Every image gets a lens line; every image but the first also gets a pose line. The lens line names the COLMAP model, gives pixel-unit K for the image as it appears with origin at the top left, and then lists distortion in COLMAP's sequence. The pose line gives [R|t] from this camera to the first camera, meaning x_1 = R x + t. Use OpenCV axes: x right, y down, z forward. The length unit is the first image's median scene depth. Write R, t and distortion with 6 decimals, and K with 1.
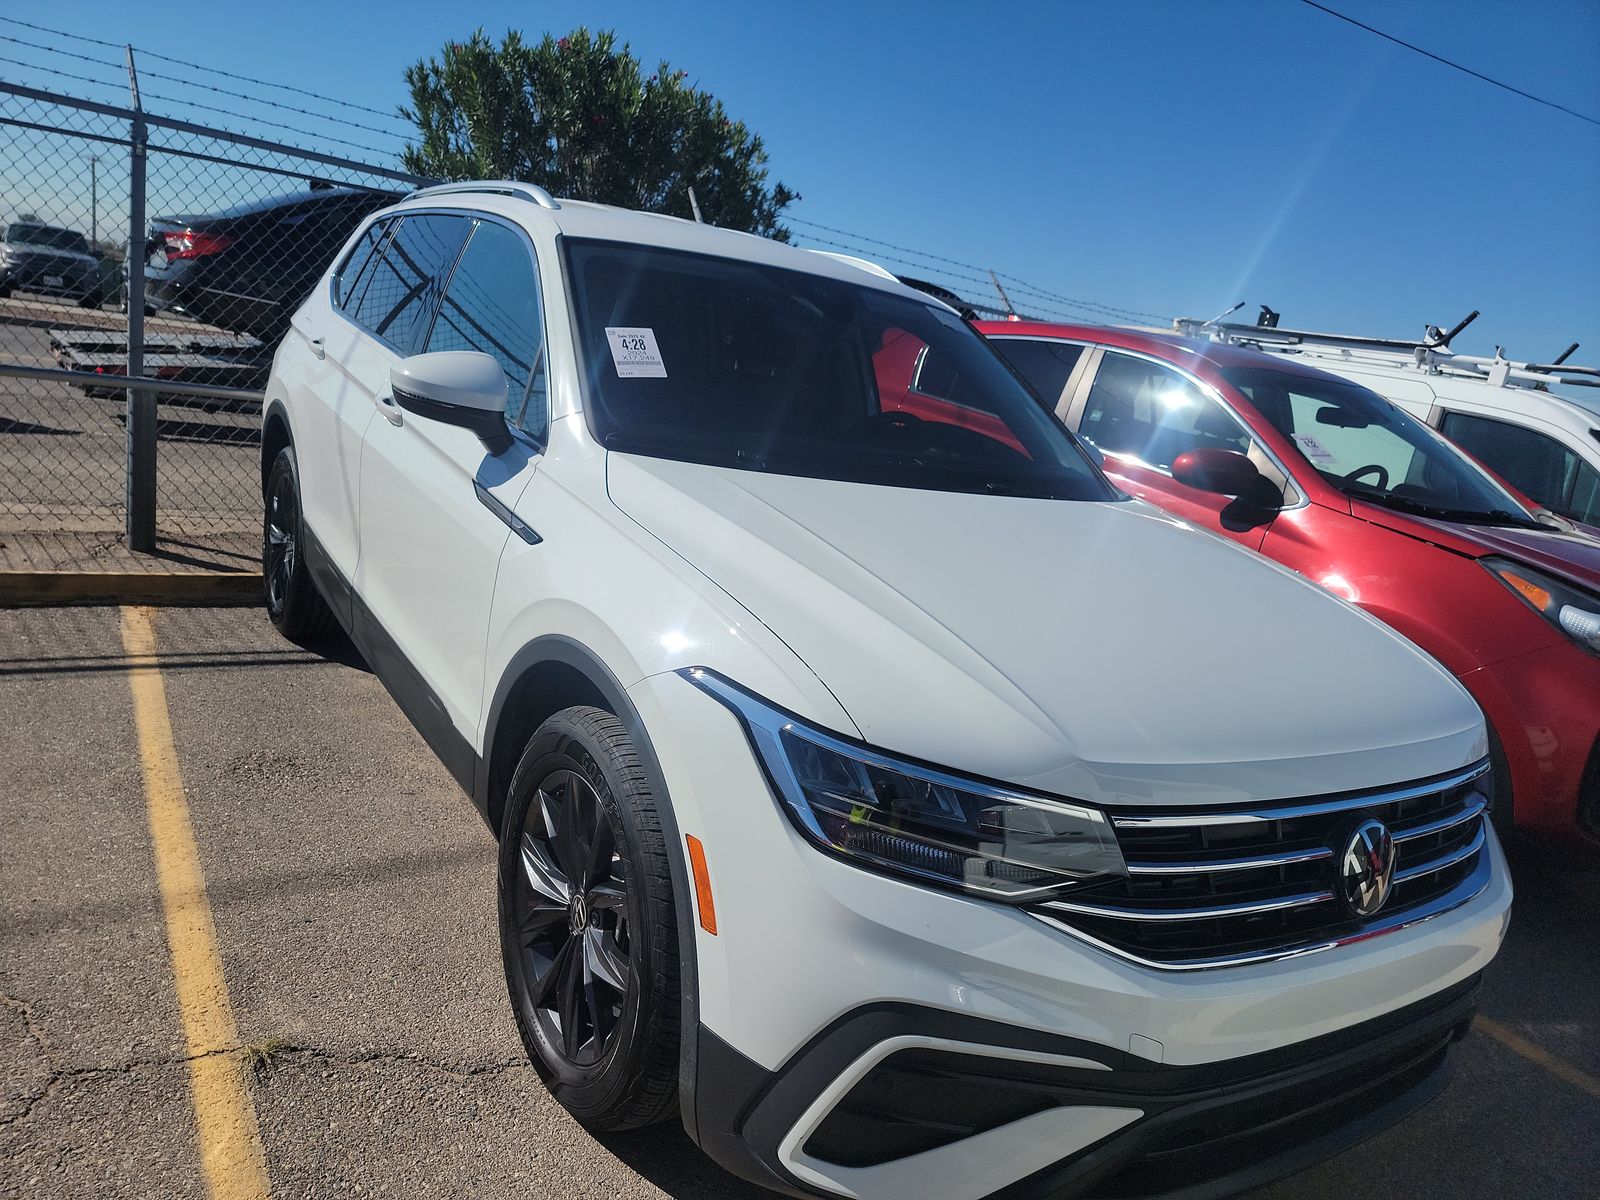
lens RADIAL K [[1137.3, 0, 801.2], [0, 1137.3, 670.7], [0, 0, 1]] dist [0.069968, -0.059410]
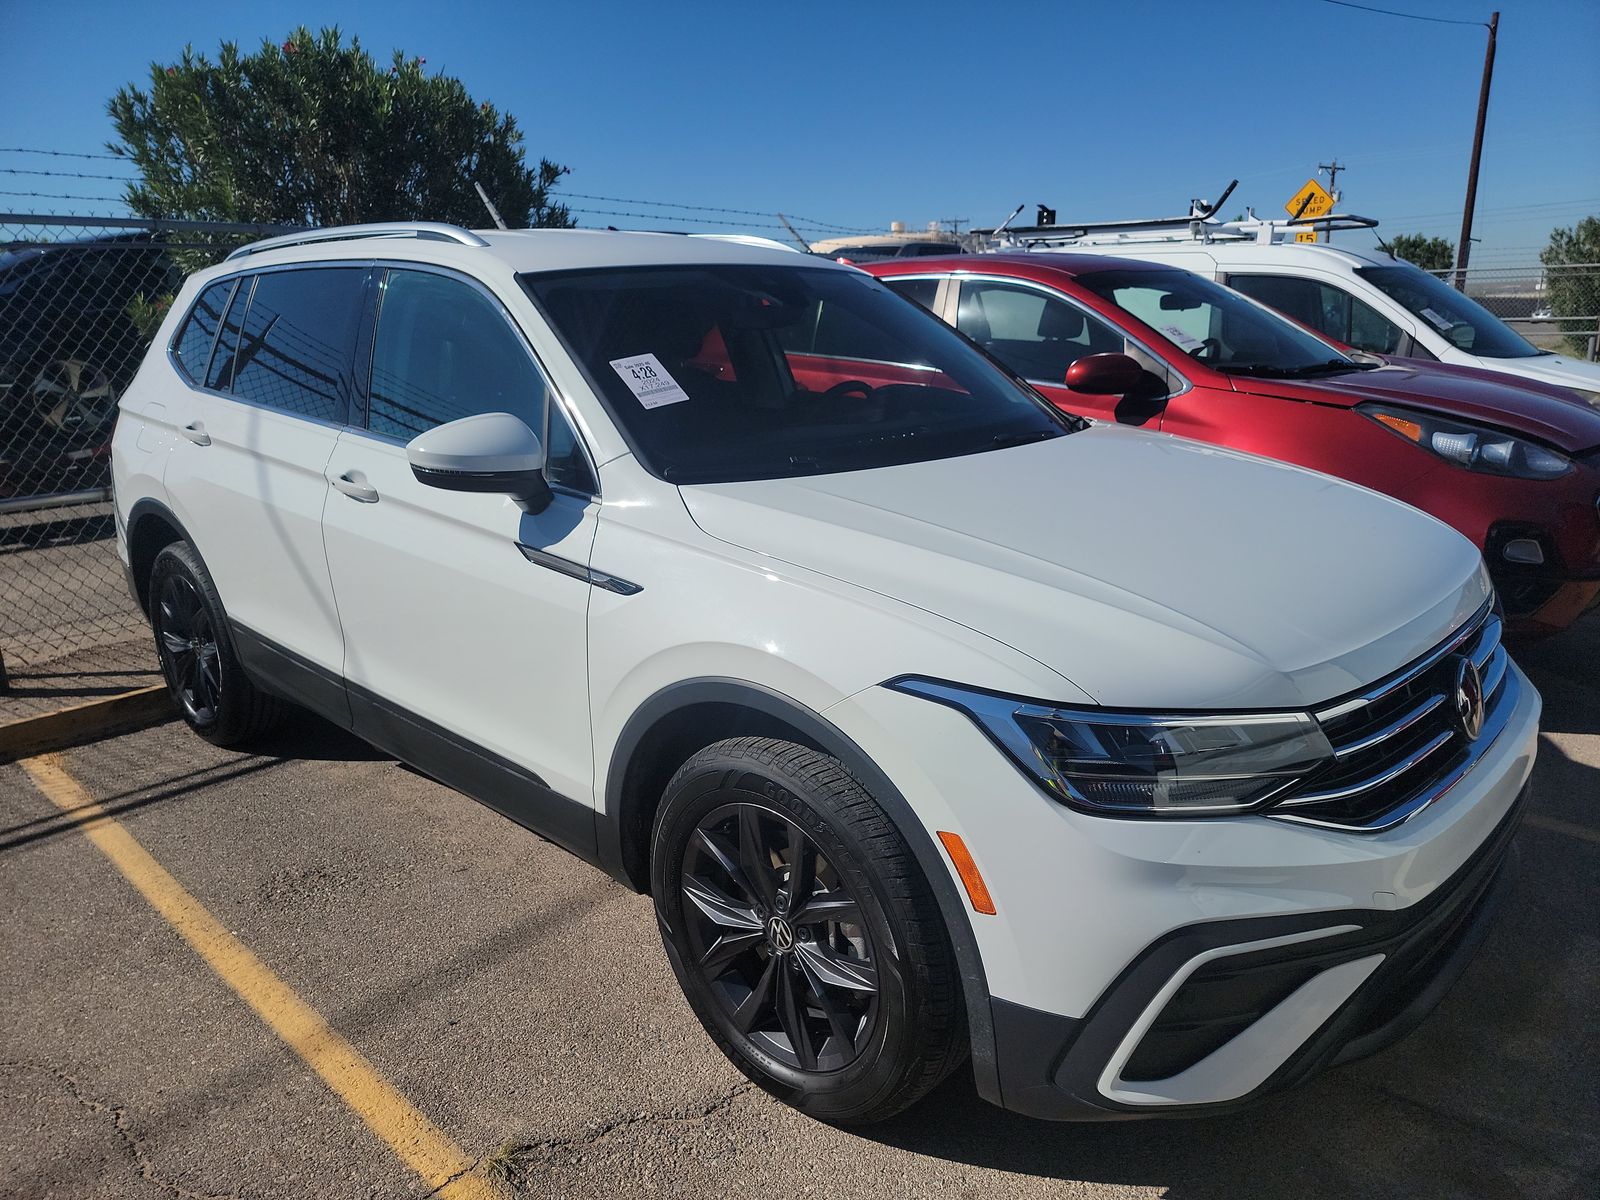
lens RADIAL K [[1137.3, 0, 801.2], [0, 1137.3, 670.7], [0, 0, 1]] dist [0.069968, -0.059410]
pose [[0.950384, -0.246419, 0.189862, -0.181989], [0.236423, 0.968830, 0.073974, -0.051749], [-0.202173, -0.025416, 0.979020, -0.002452]]
